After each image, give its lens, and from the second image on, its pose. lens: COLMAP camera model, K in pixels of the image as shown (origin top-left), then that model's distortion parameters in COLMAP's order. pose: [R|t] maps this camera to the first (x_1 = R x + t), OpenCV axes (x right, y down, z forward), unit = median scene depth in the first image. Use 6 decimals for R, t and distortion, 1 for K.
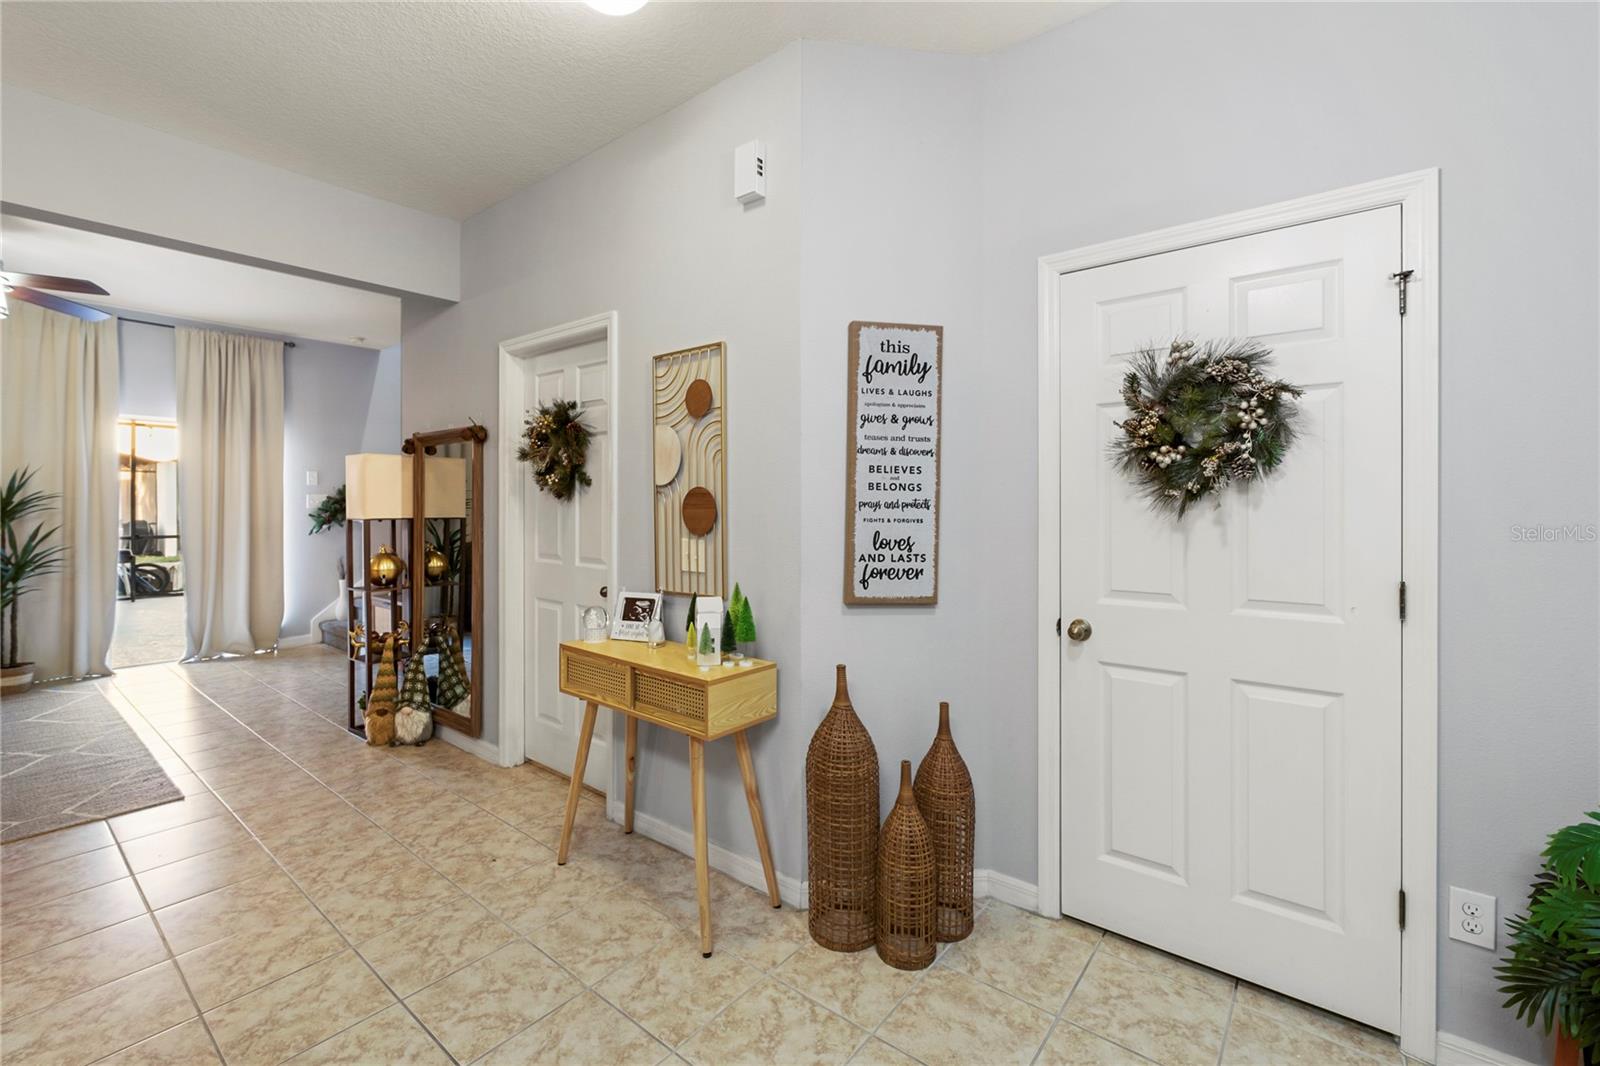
lens RADIAL K [[682.9, 0, 800.7], [0, 682.9, 506.7], [0, 0, 1]] dist [-0.004108, -0.000102]
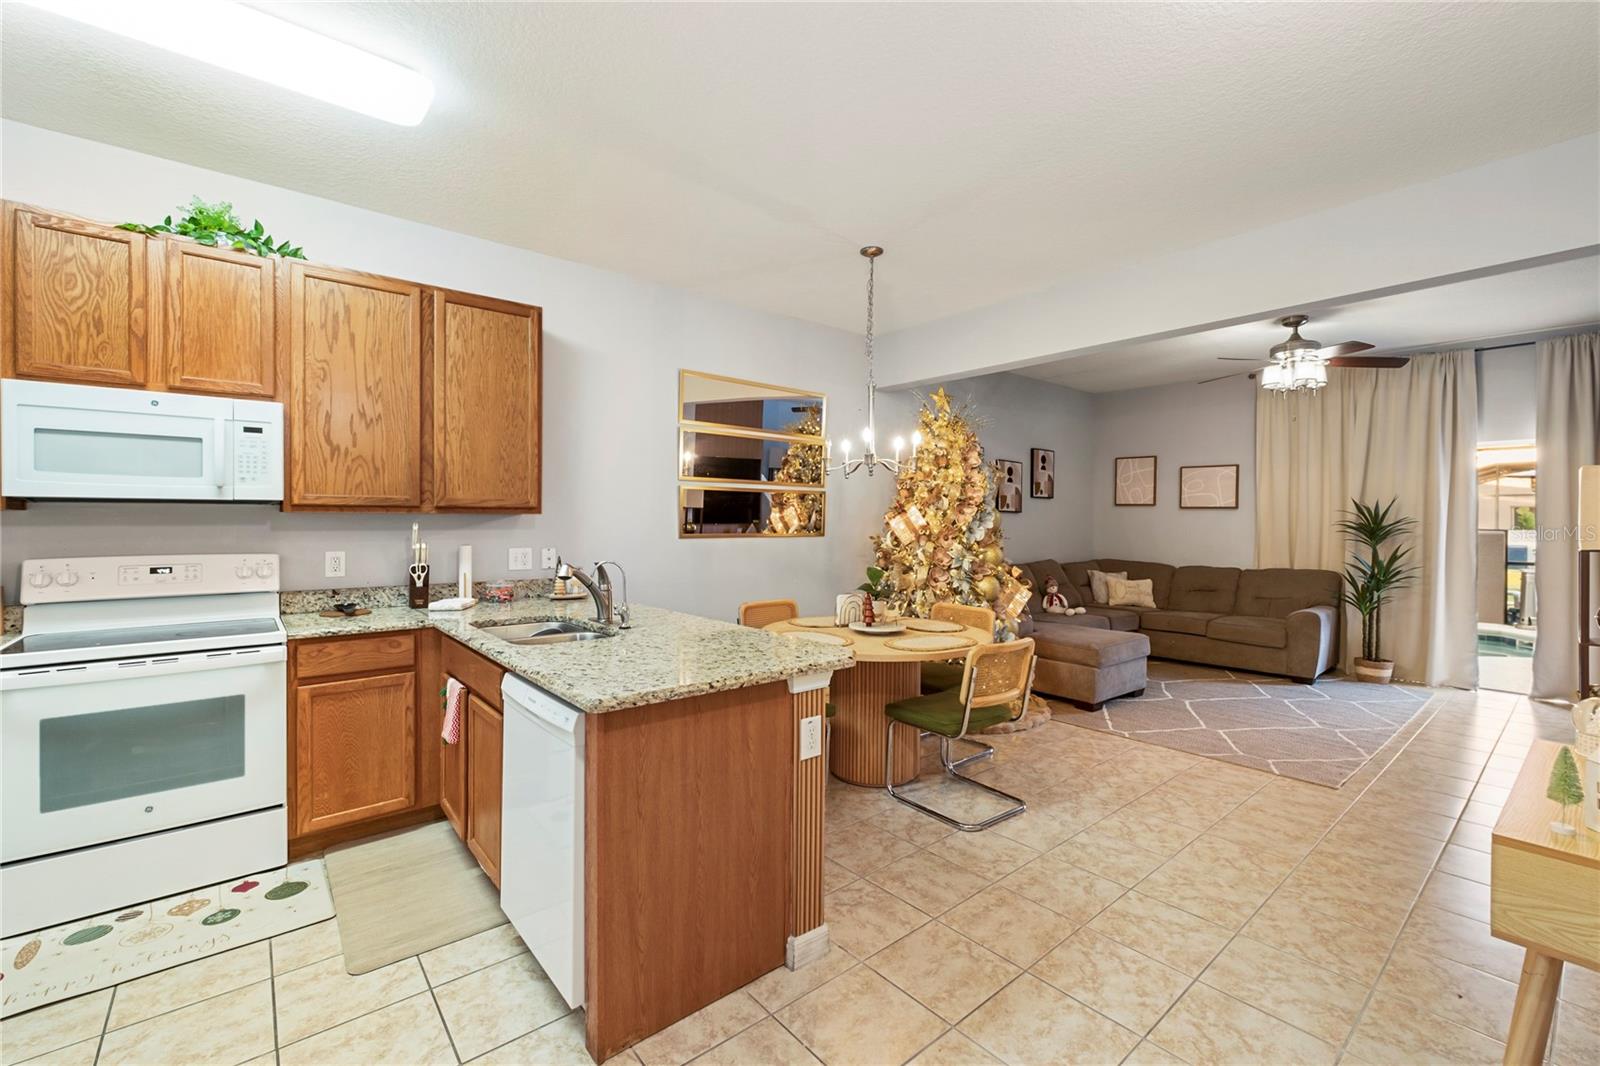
lens RADIAL K [[678.8, 0, 807.8], [0, 678.8, 523.4], [0, 0, 1]] dist [-0.001405, 0.000013]
pose [[-0.193492, 0.002254, -0.981099, 0.498646], [-0.013991, 0.999889, 0.005056, -0.008520], [0.981002, 0.014705, -0.193439, 0.476887]]
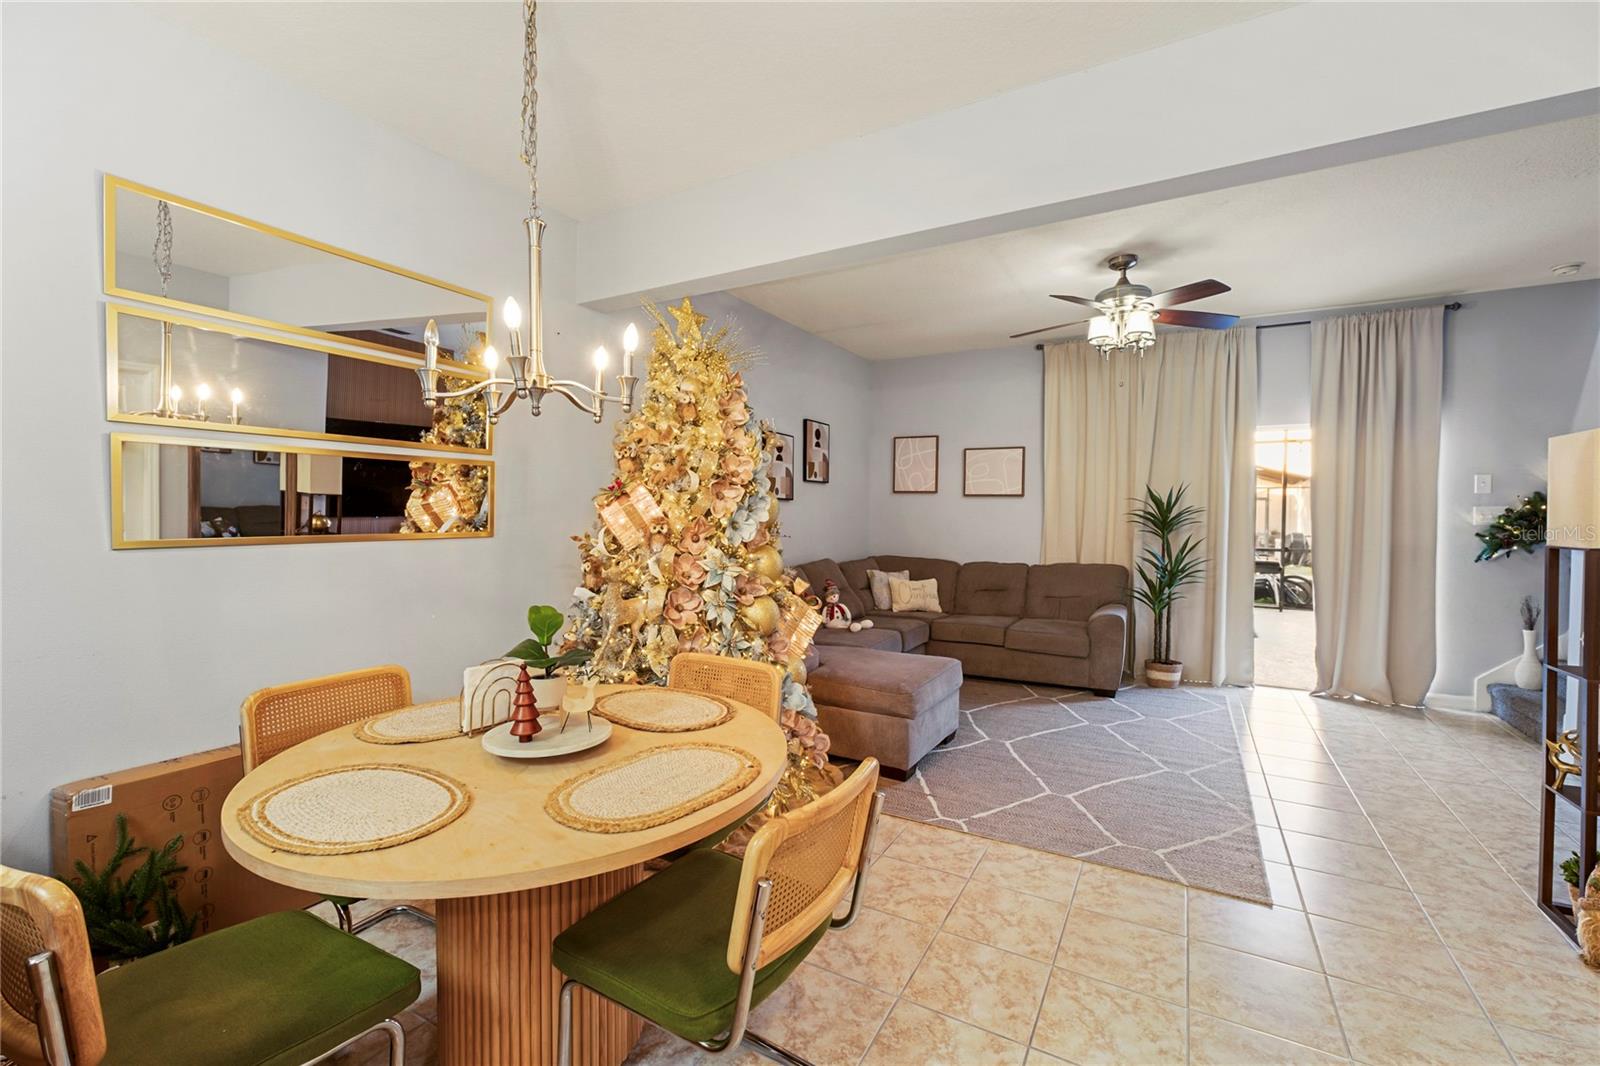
lens RADIAL K [[675.3, 0, 804.0], [0, 675.3, 528.1], [0, 0, 1]] dist [-0.002675, 0.000044]
pose [[0.158244, 0.021260, -0.987171, -0.346606], [-0.009760, 0.999753, 0.019967, -0.005149], [0.987352, 0.006476, 0.158412, 0.491103]]
